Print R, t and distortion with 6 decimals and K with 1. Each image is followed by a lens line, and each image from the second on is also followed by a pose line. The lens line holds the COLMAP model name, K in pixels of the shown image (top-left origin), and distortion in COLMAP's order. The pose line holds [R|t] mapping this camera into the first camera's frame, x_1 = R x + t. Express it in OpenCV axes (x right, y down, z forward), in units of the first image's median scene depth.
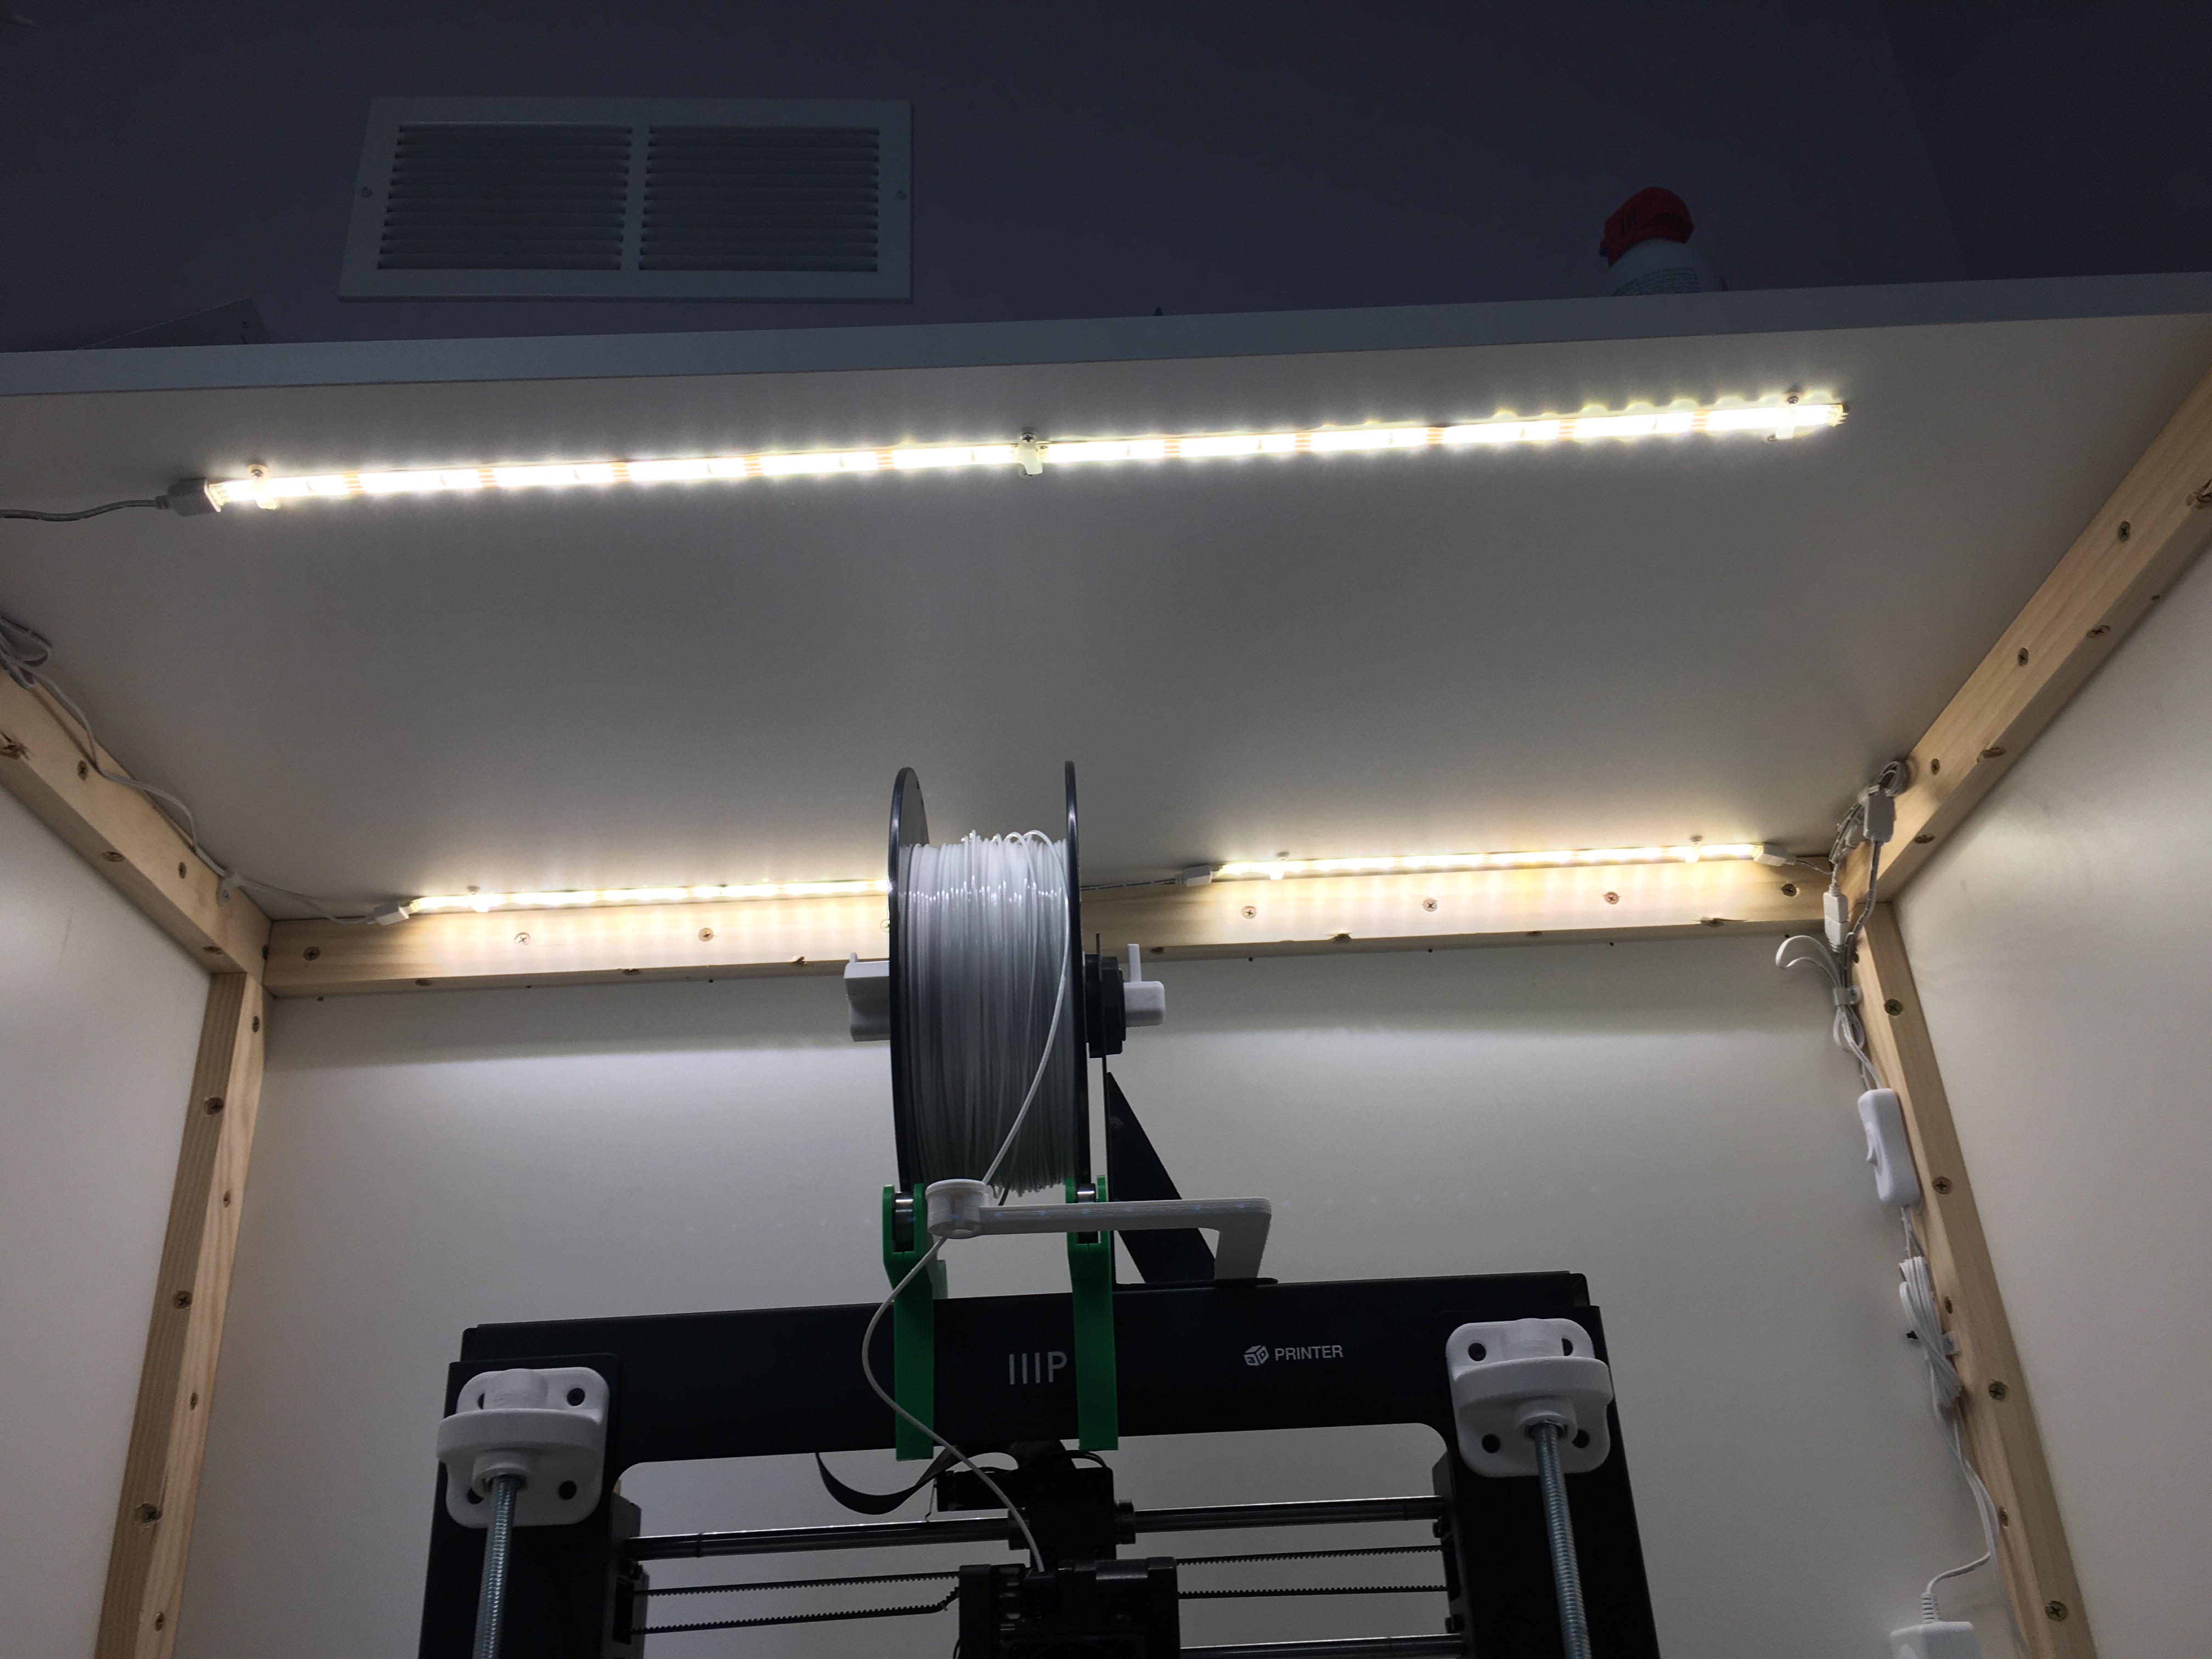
lens RADIAL K [[1876.1, 0, 1106.2], [0, 1876.1, 827.7], [0, 0, 1]] dist [0.008698, 0.005601]
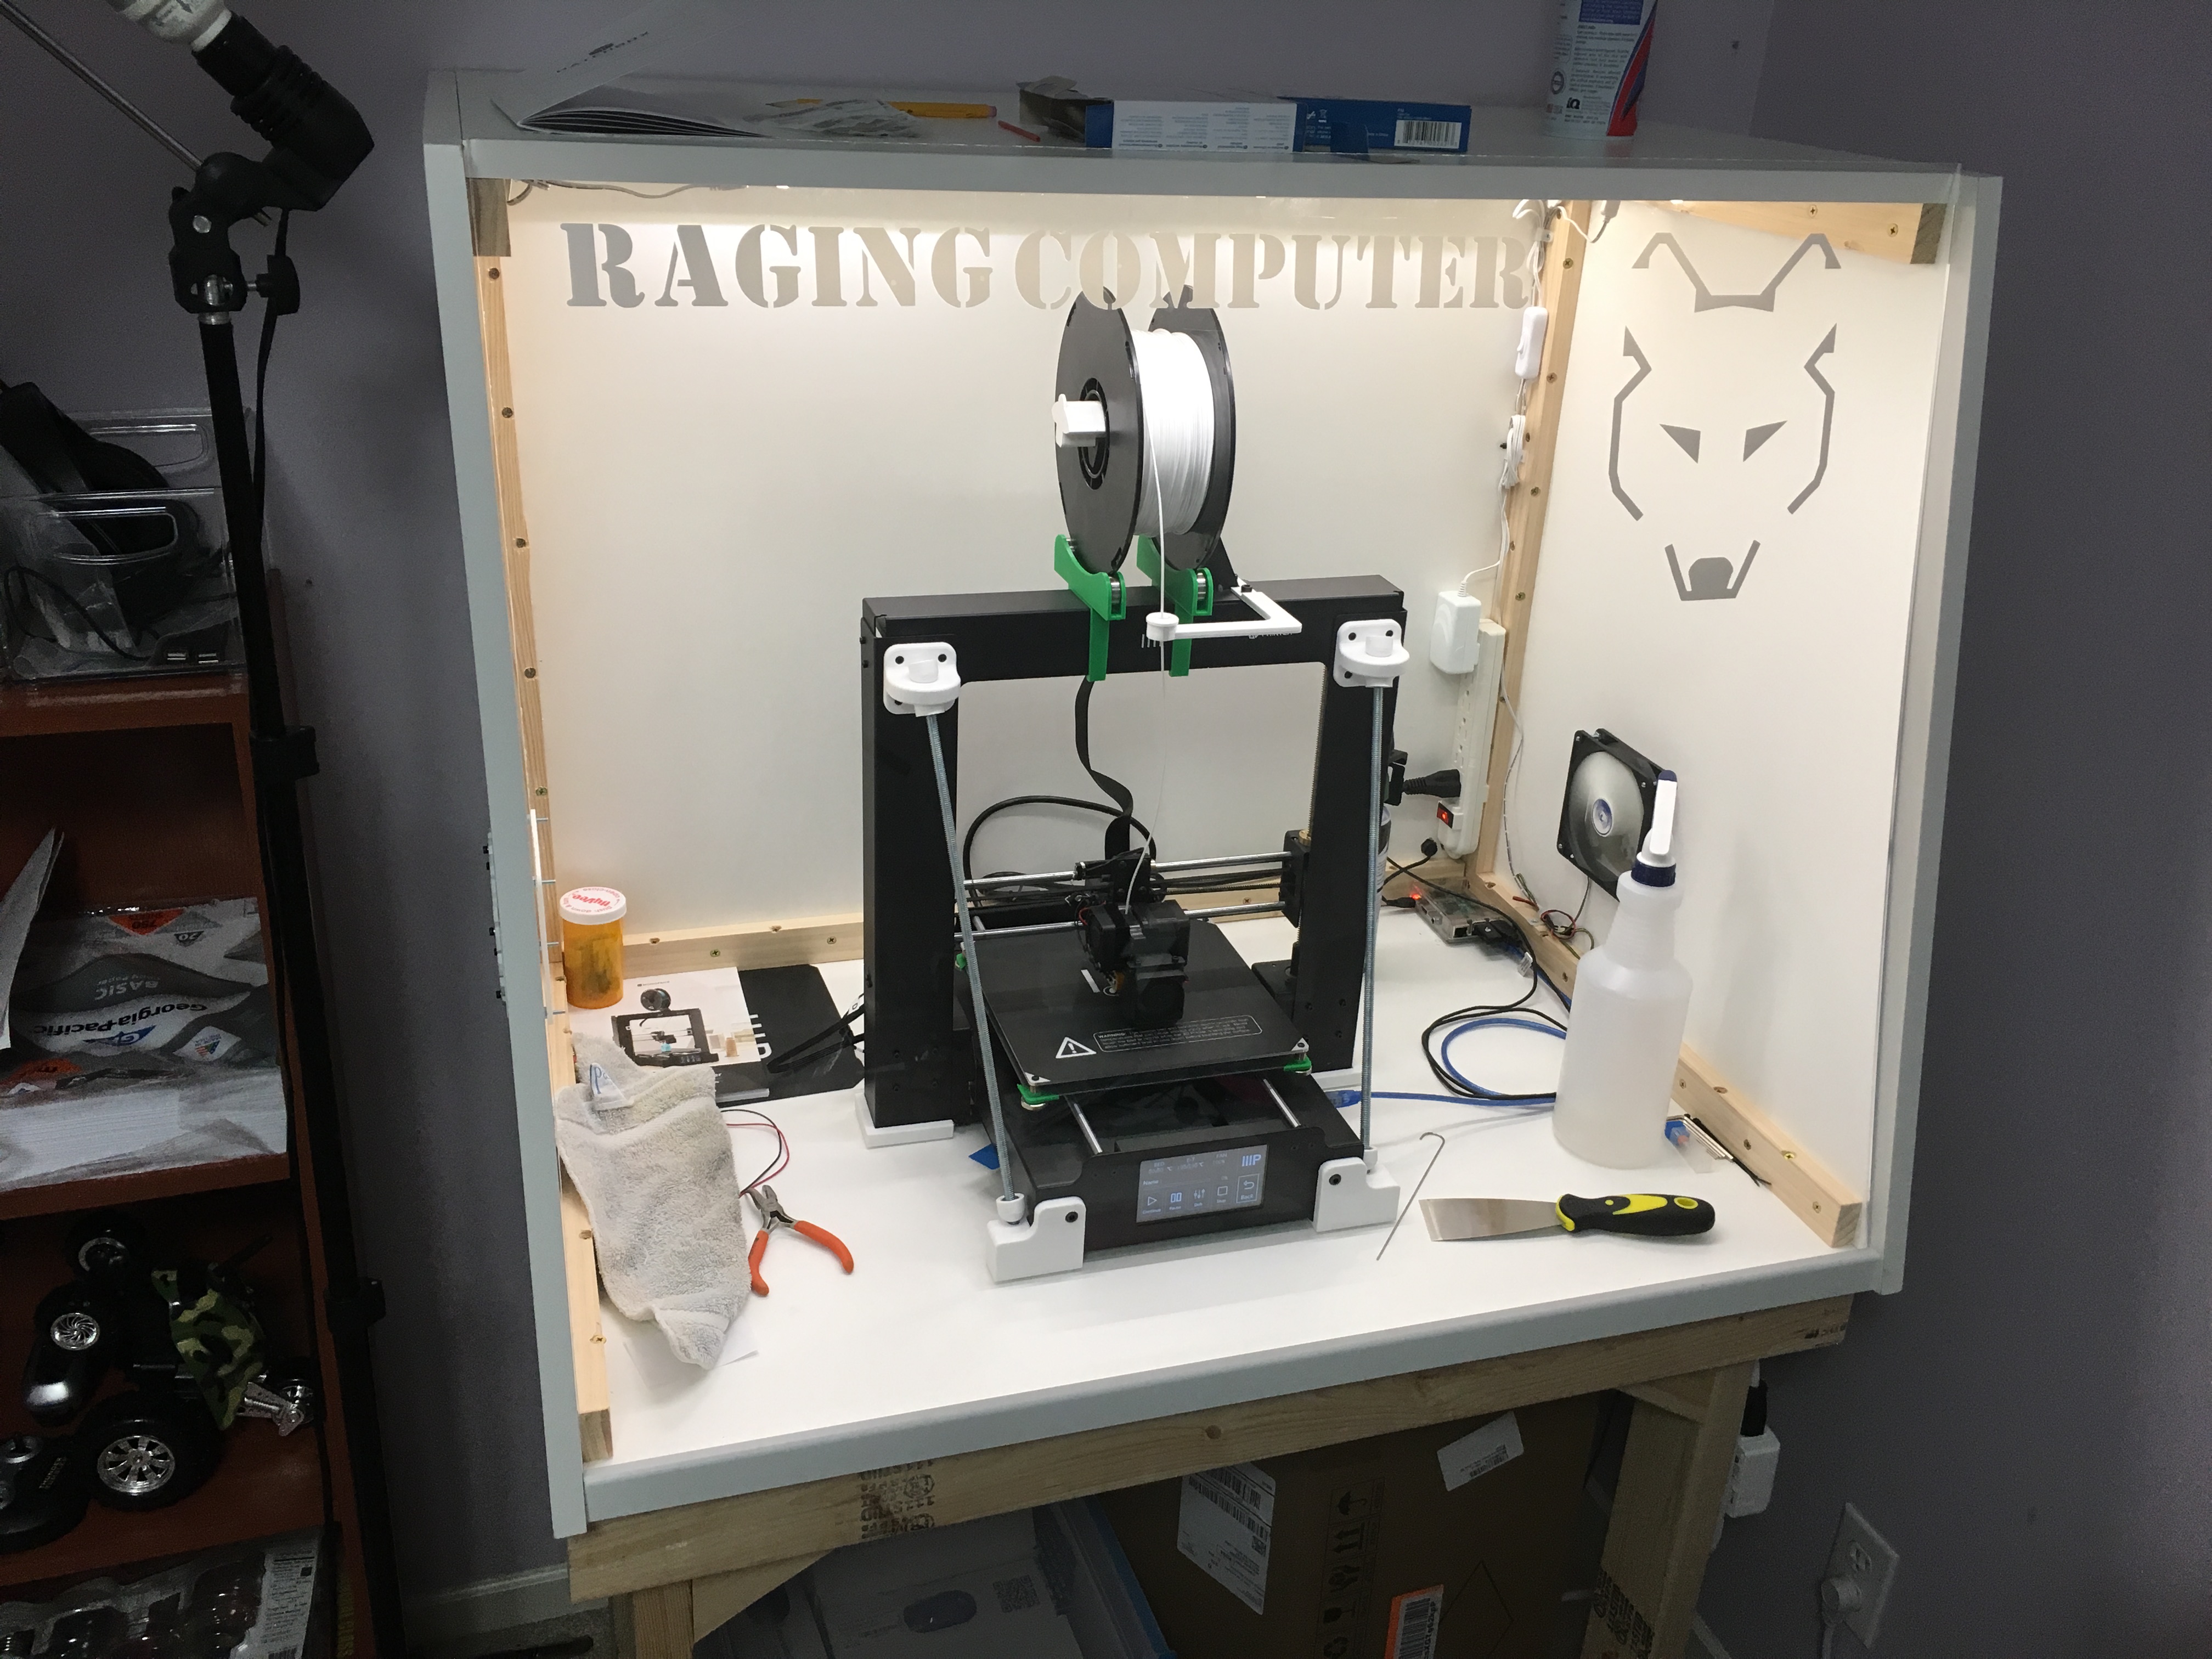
lens RADIAL K [[1876.1, 0, 1103.8], [0, 1876.1, 827.2], [0, 0, 1]] dist [0.008698, 0.005601]
pose [[0.949256, -0.038873, 0.312094, -0.548374], [-0.222736, 0.617497, 0.754378, -0.835124], [-0.222042, -0.785612, 0.577505, -0.255398]]
